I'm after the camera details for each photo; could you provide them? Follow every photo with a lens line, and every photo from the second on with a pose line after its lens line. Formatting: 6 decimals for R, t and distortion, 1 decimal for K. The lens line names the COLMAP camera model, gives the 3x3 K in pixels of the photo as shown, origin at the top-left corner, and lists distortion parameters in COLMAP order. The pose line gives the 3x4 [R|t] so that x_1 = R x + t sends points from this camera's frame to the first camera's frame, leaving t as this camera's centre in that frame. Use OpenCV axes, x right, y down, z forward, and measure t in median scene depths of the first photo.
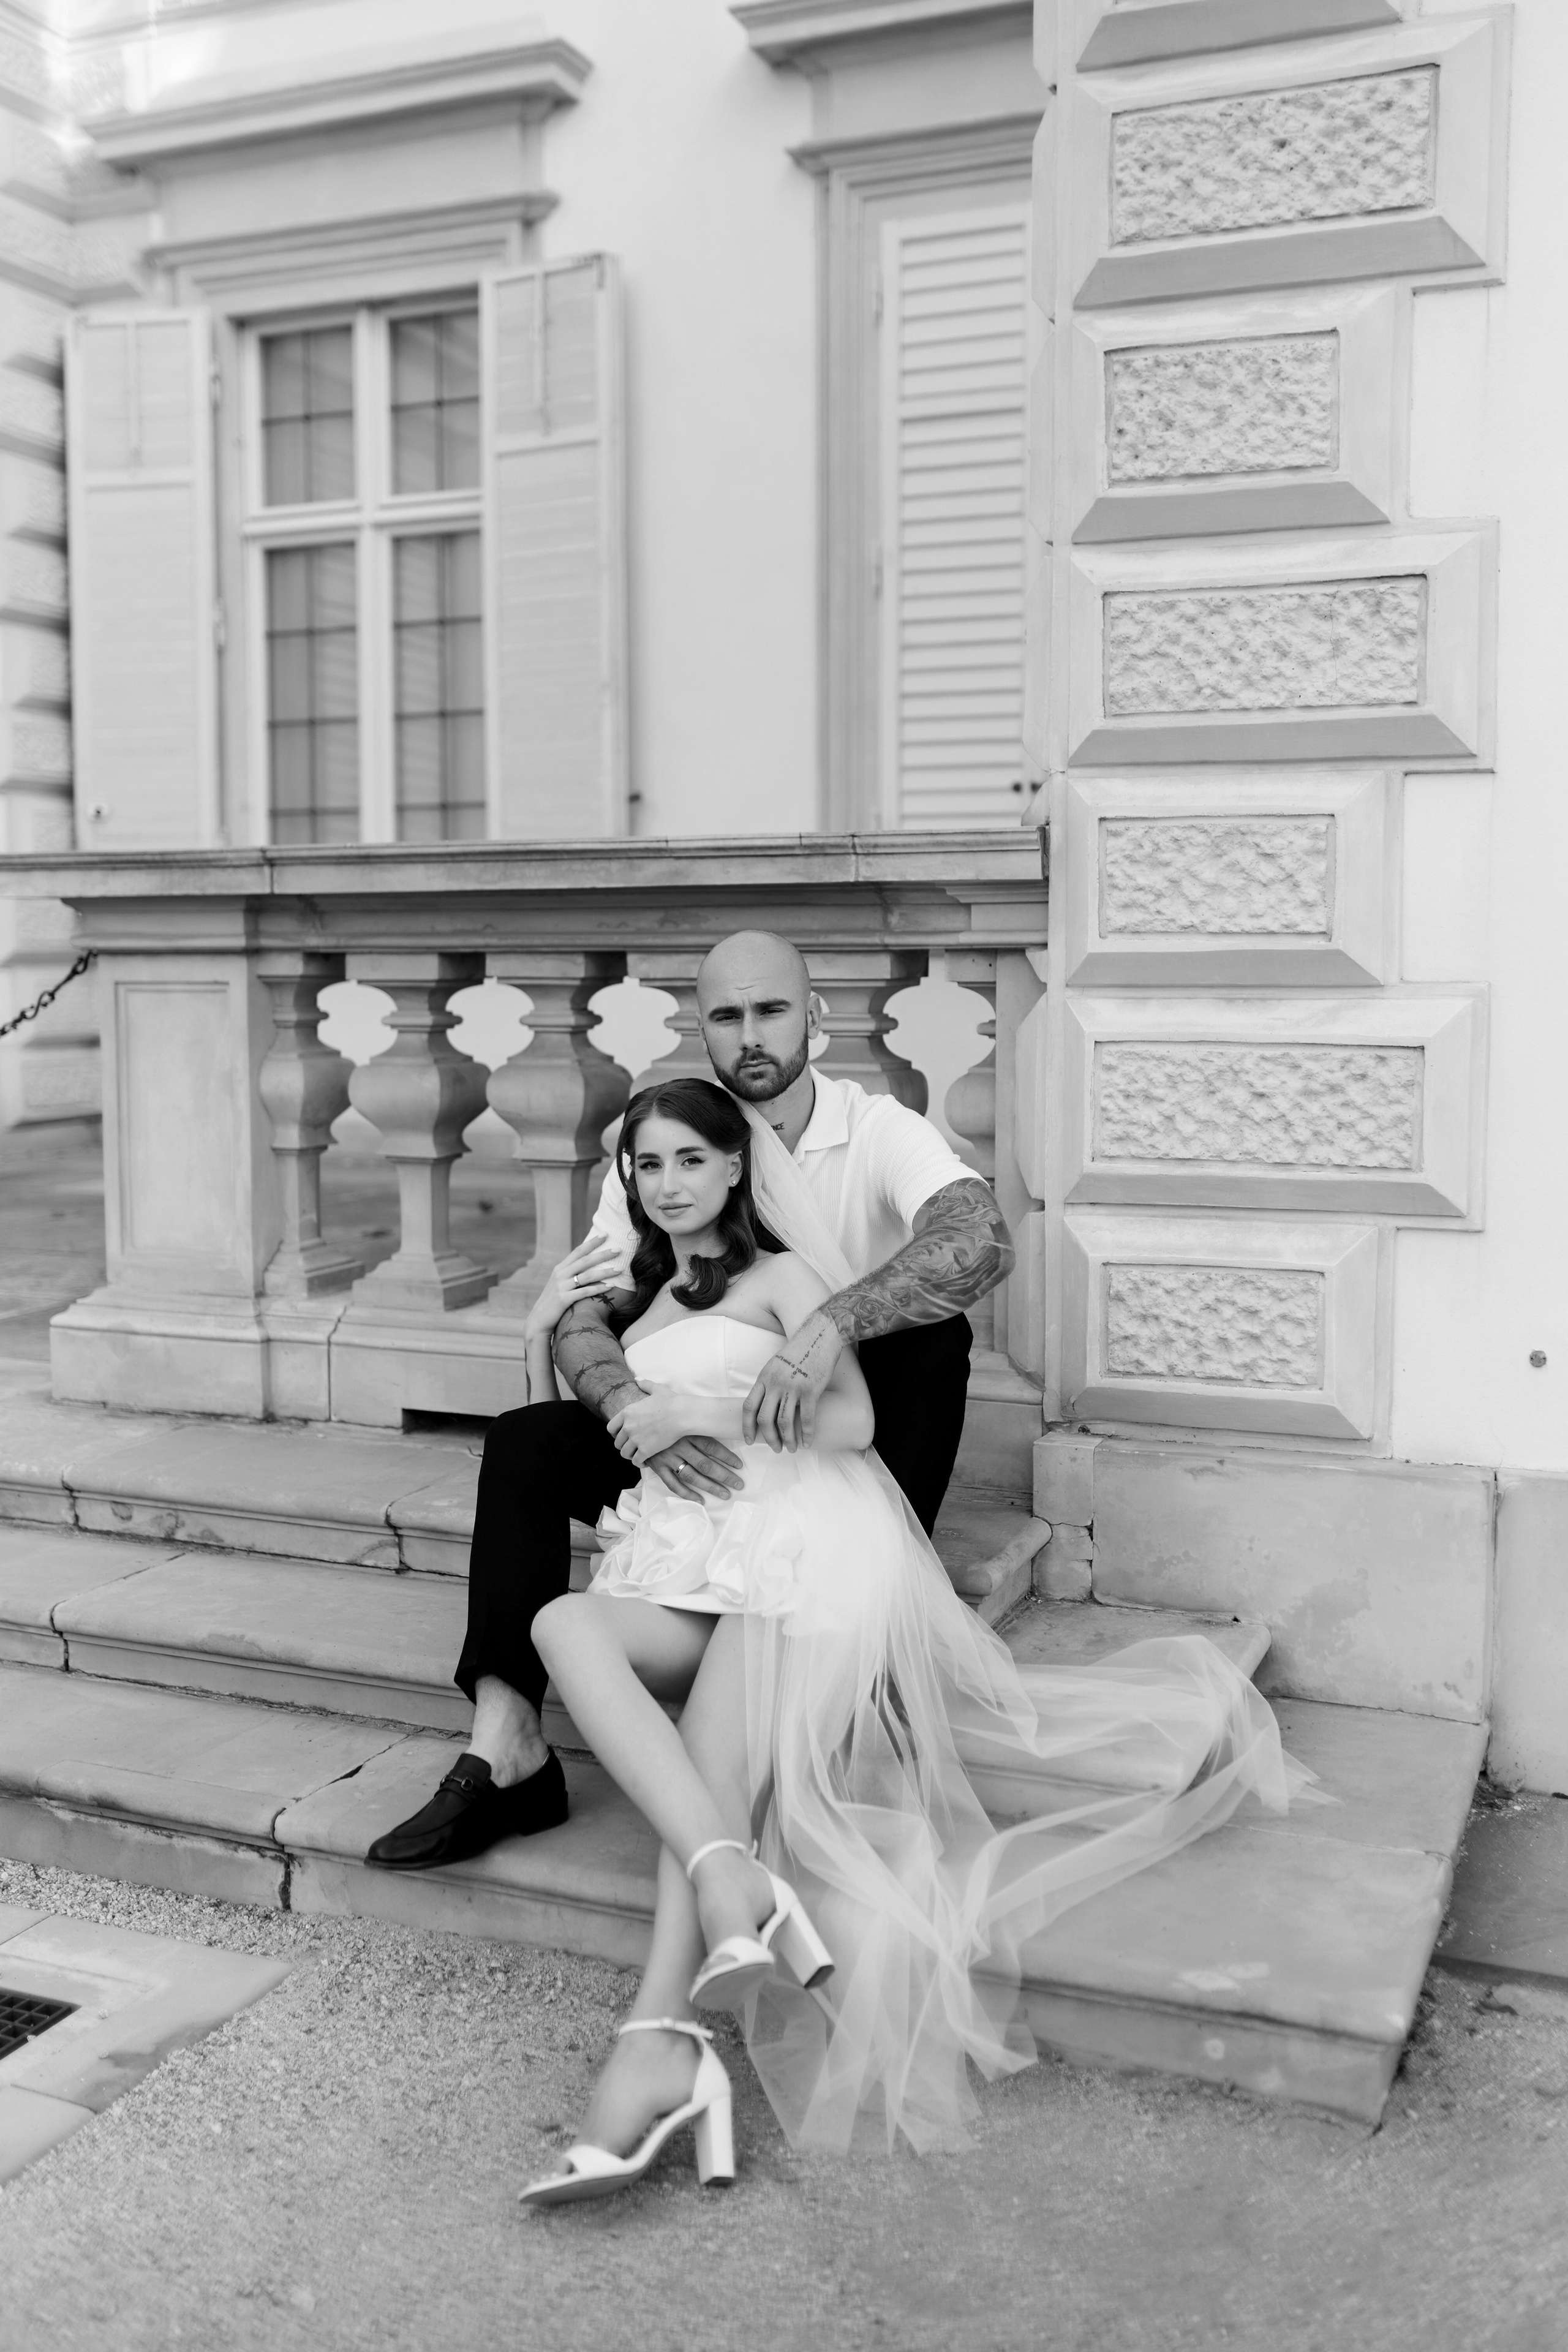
lens RADIAL K [[2263.5, 0, 782.3], [0, 2263.5, 1166.8], [0, 0, 1]] dist [-0.018202, 0.000000]
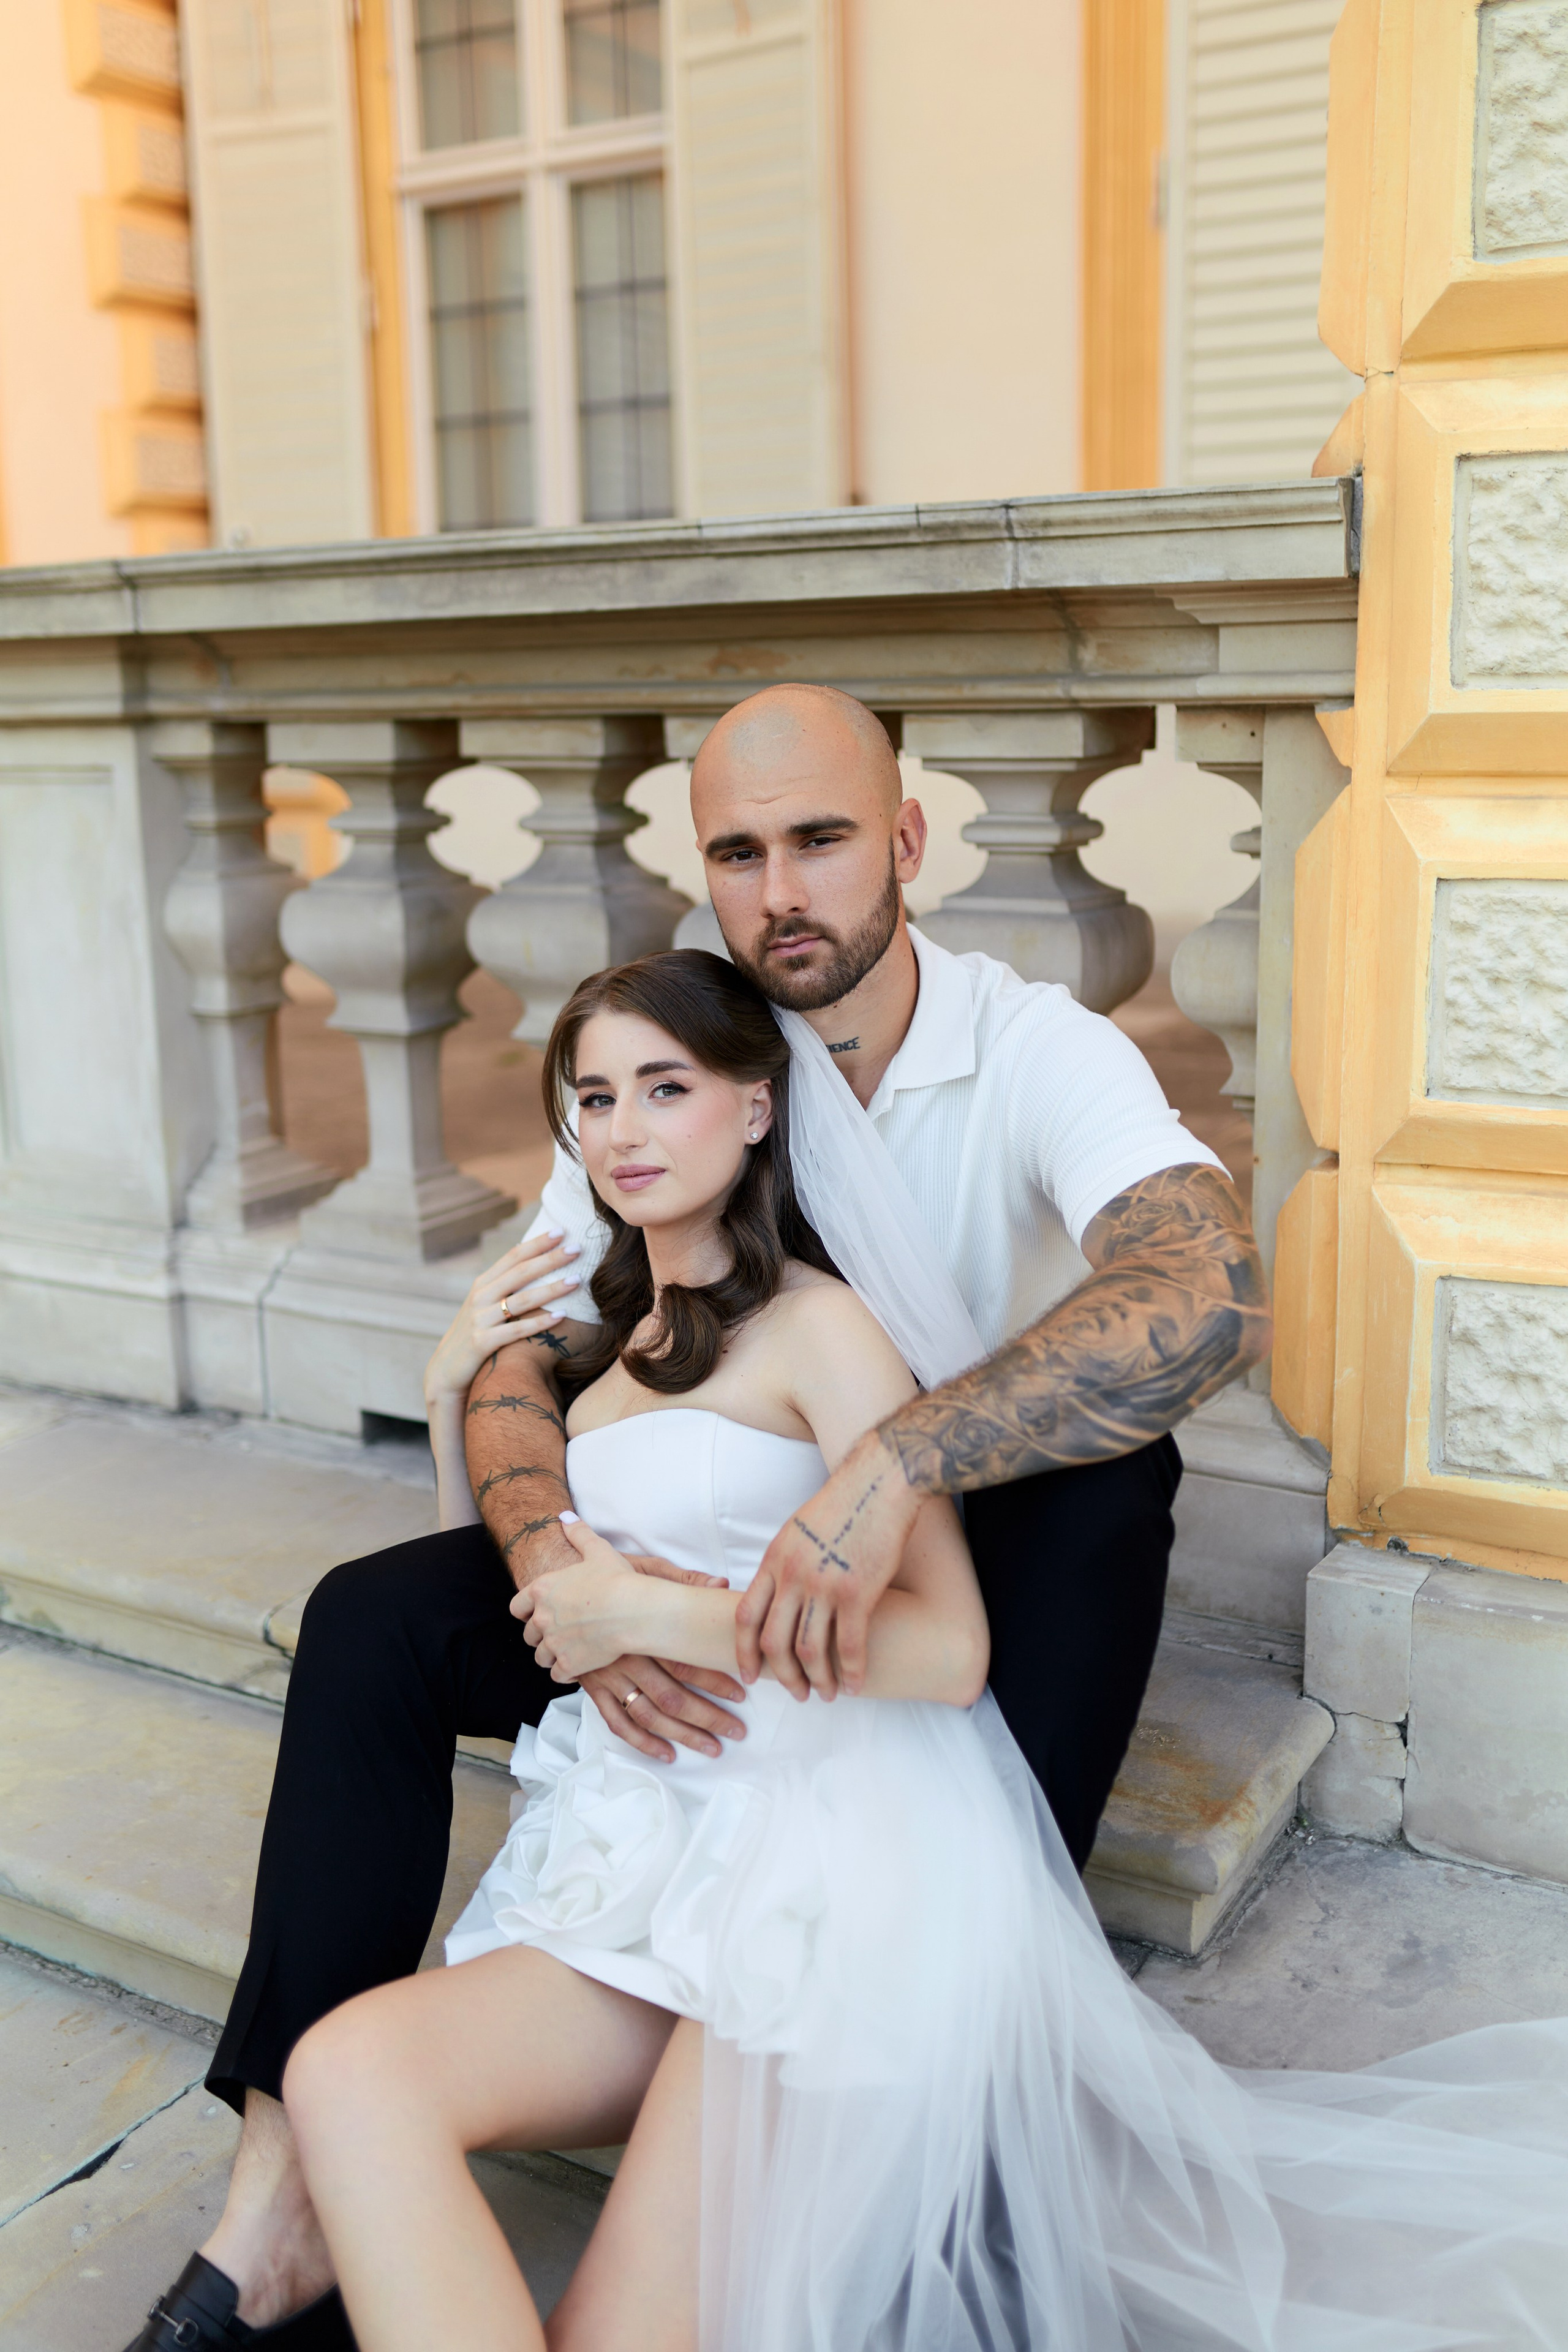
lens RADIAL K [[2263.5, 0, 792.4], [0, 2263.5, 1185.3], [0, 0, 1]] dist [-0.018202, 0.000000]
pose [[0.991172, 0.012013, -0.132038, 0.058173], [0.004499, 0.992266, 0.124049, -0.051611], [0.132507, -0.123548, 0.983452, 0.445127]]
